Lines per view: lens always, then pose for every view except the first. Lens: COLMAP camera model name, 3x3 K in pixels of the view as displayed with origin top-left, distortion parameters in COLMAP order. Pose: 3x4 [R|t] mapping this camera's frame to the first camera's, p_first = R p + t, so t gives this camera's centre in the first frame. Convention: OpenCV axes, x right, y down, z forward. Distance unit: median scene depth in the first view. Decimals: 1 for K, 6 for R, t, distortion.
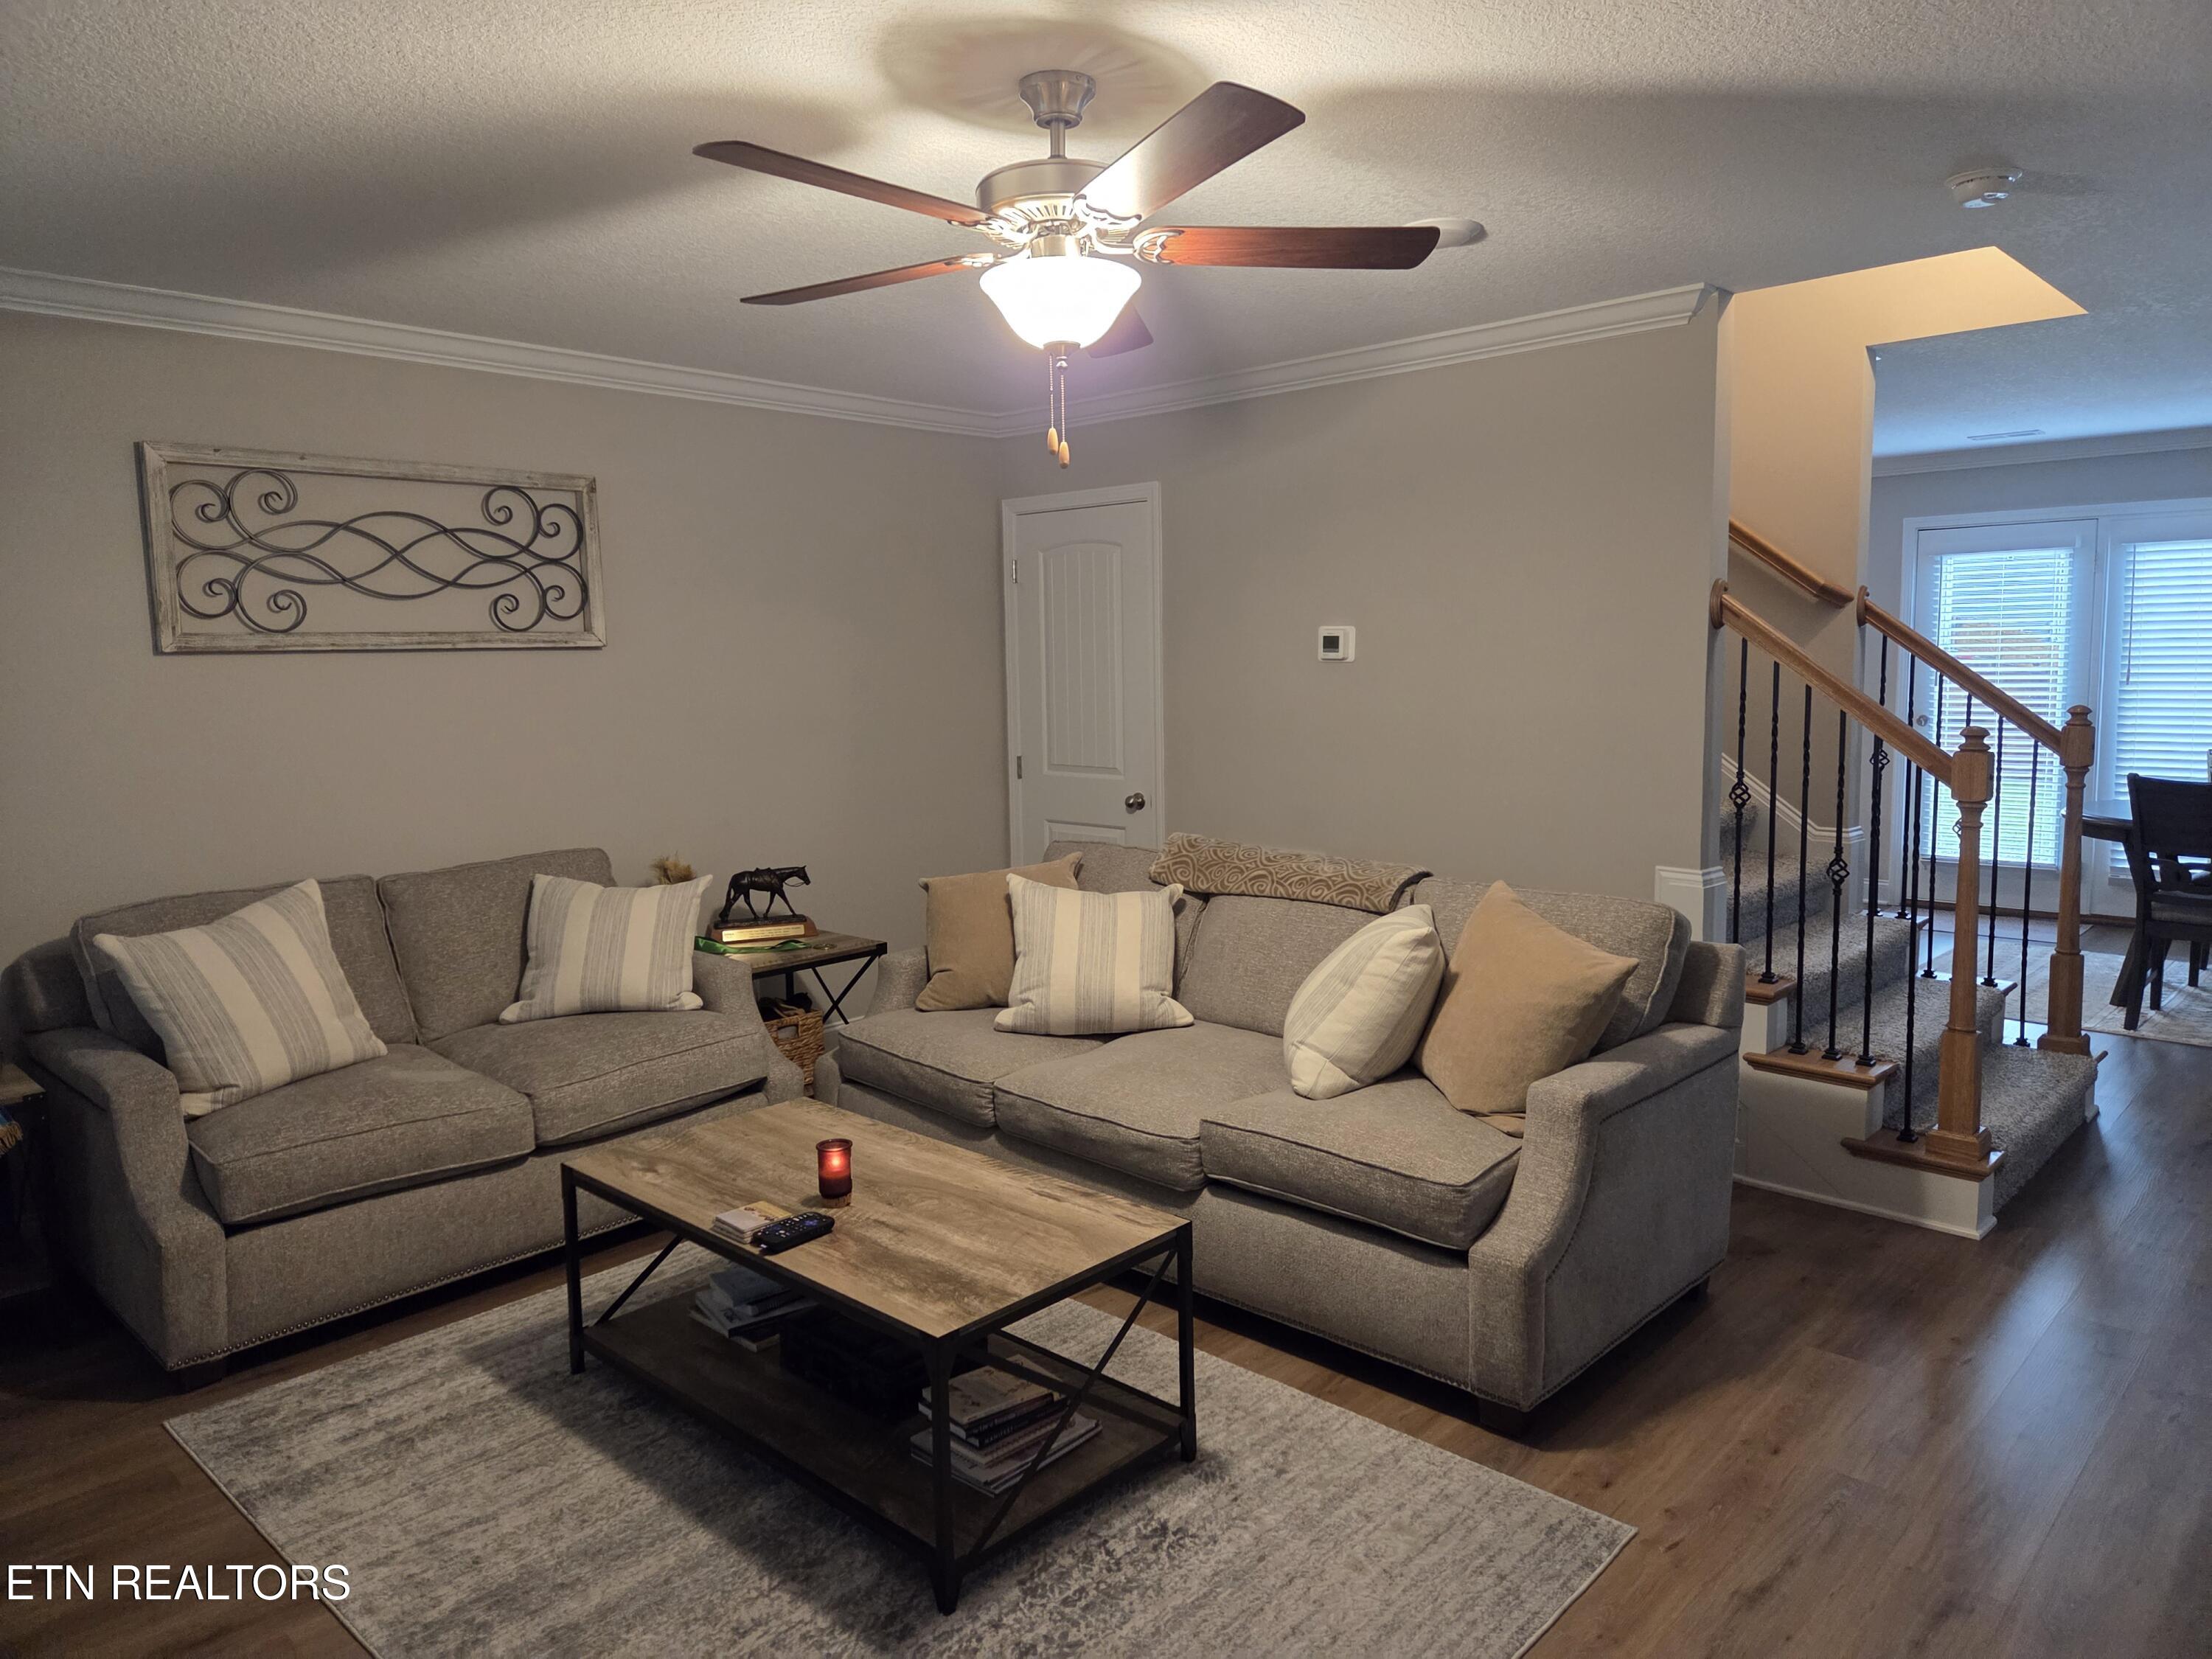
lens RADIAL K [[1482.9, 0, 1105.6], [0, 1482.9, 814.5], [0, 0, 1]] dist [0.024265, 0.000473]
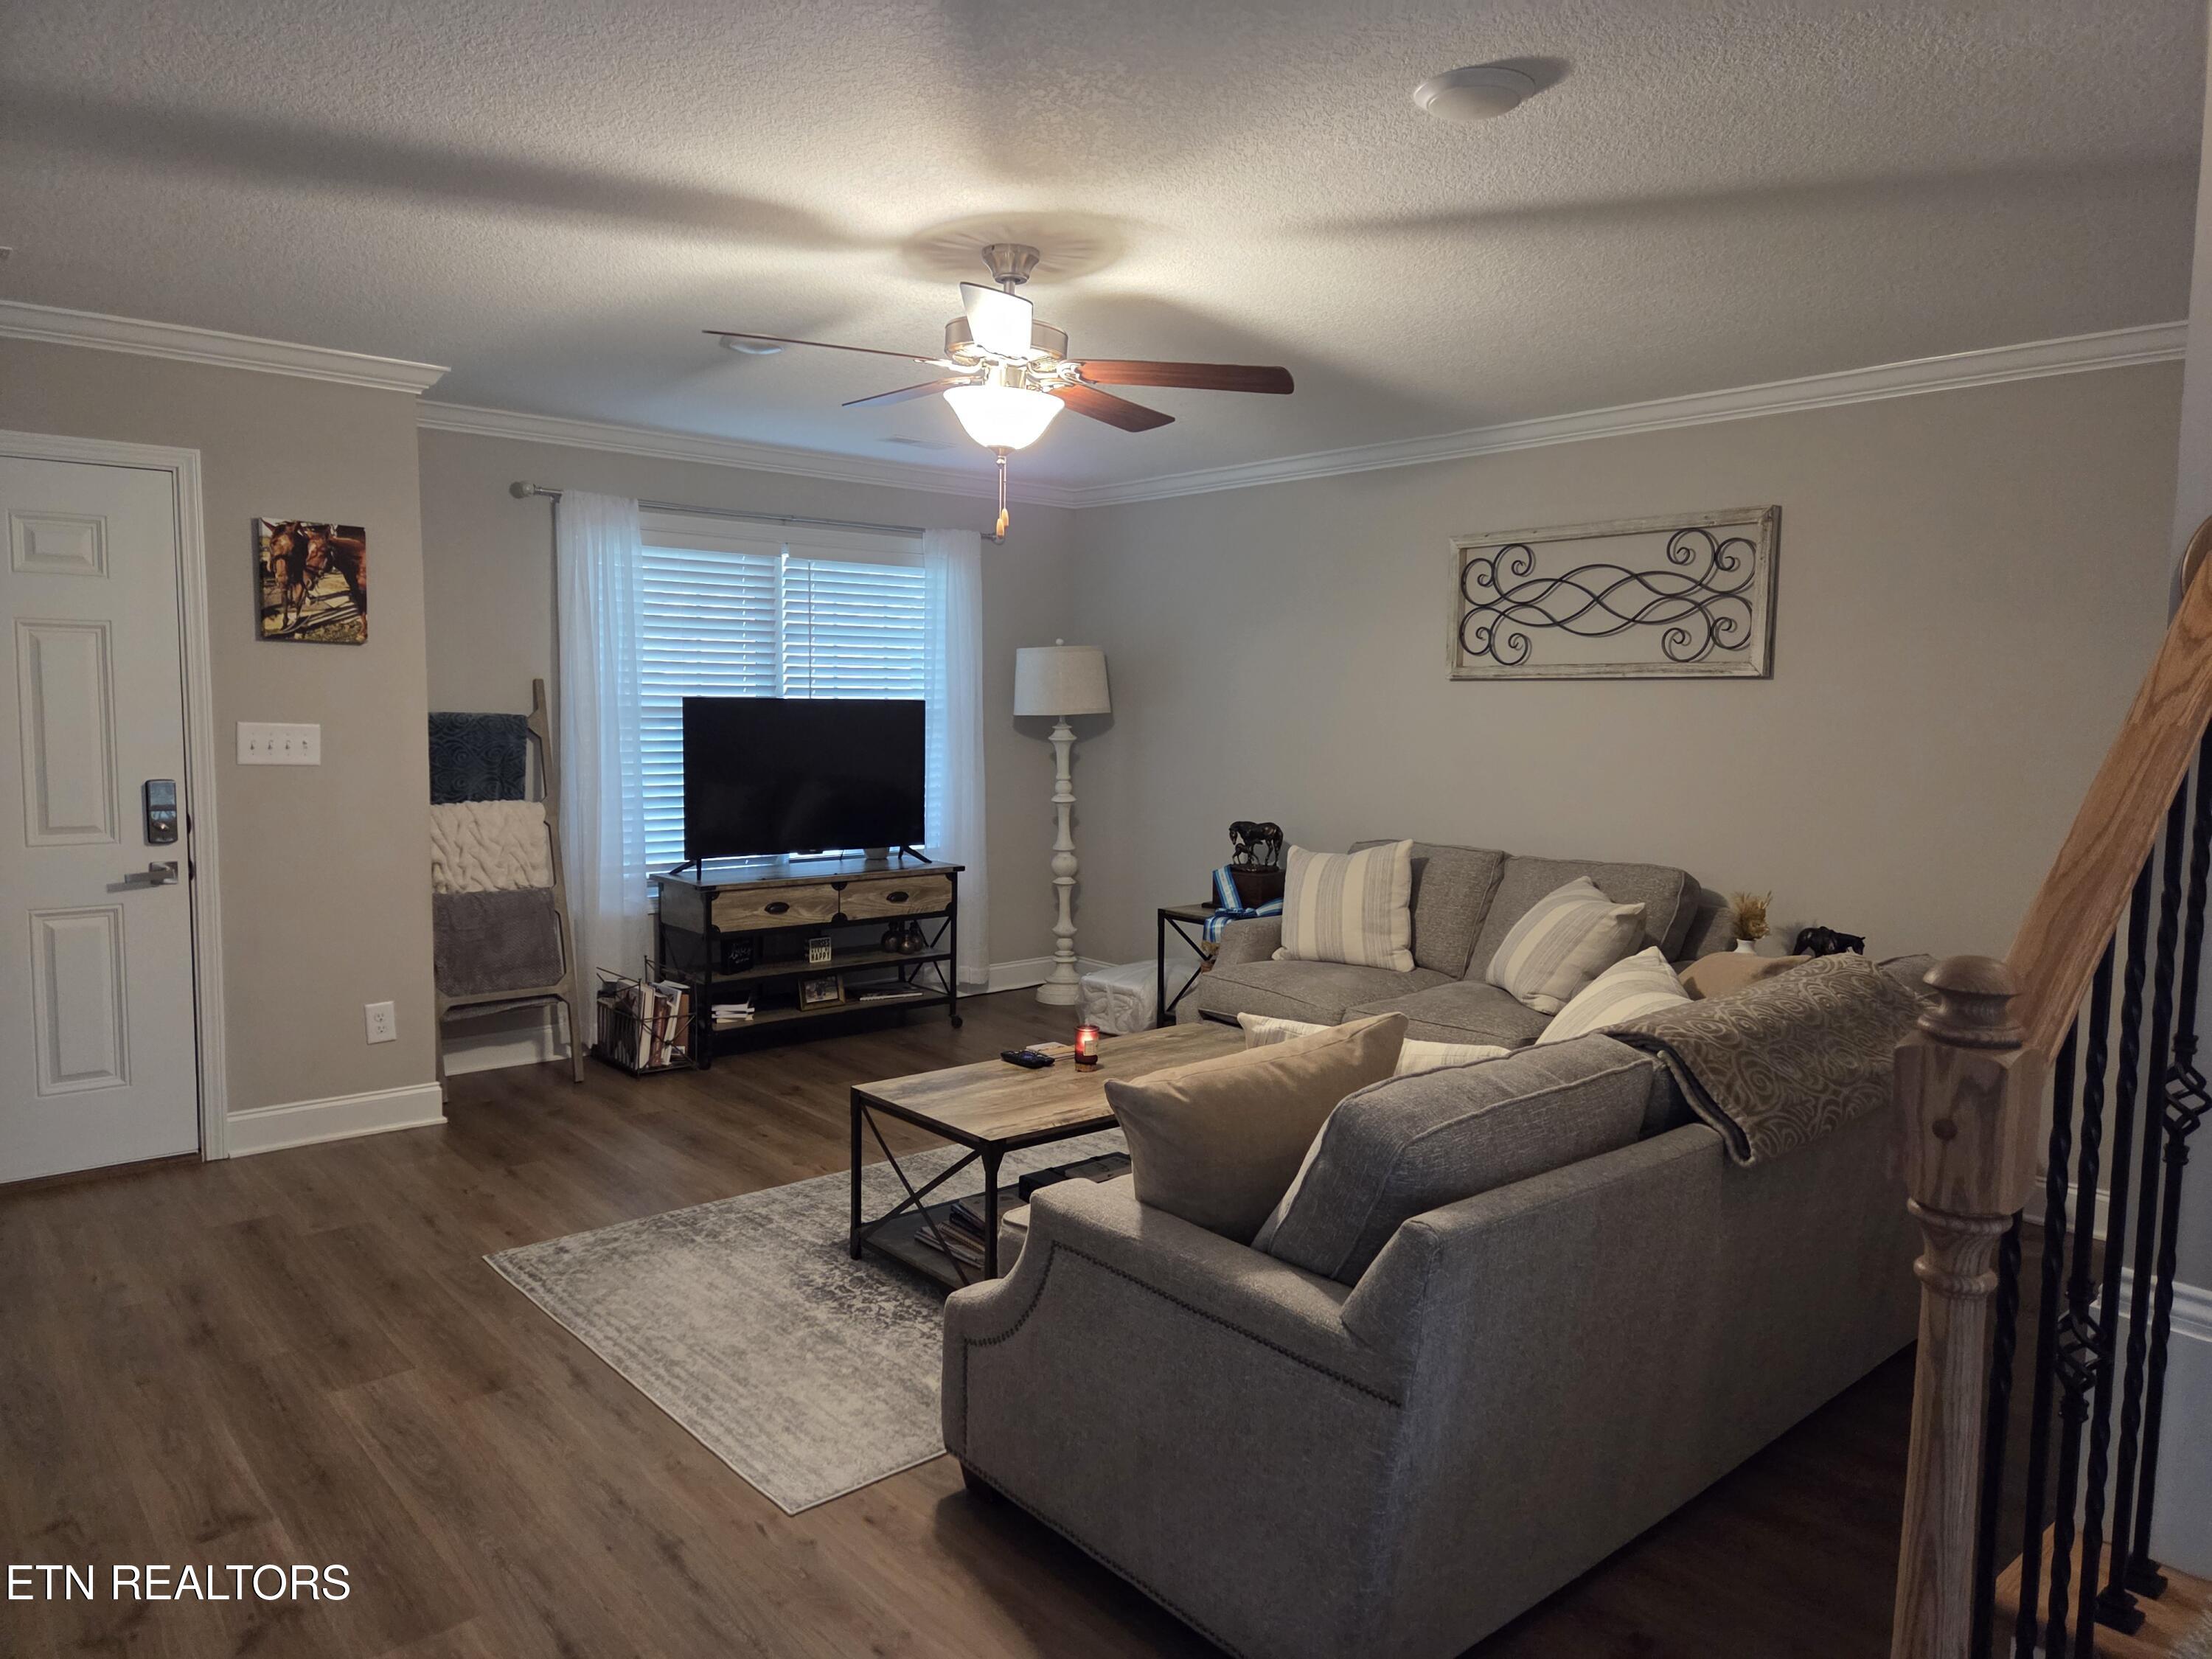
lens RADIAL K [[1482.9, 0, 1105.1], [0, 1482.9, 838.4], [0, 0, 1]] dist [0.024265, 0.000473]
pose [[-0.106626, 0.109933, -0.988203, 0.826733], [-0.118455, 0.985386, 0.122401, -0.089165], [0.987218, 0.130109, -0.092046, 0.789549]]
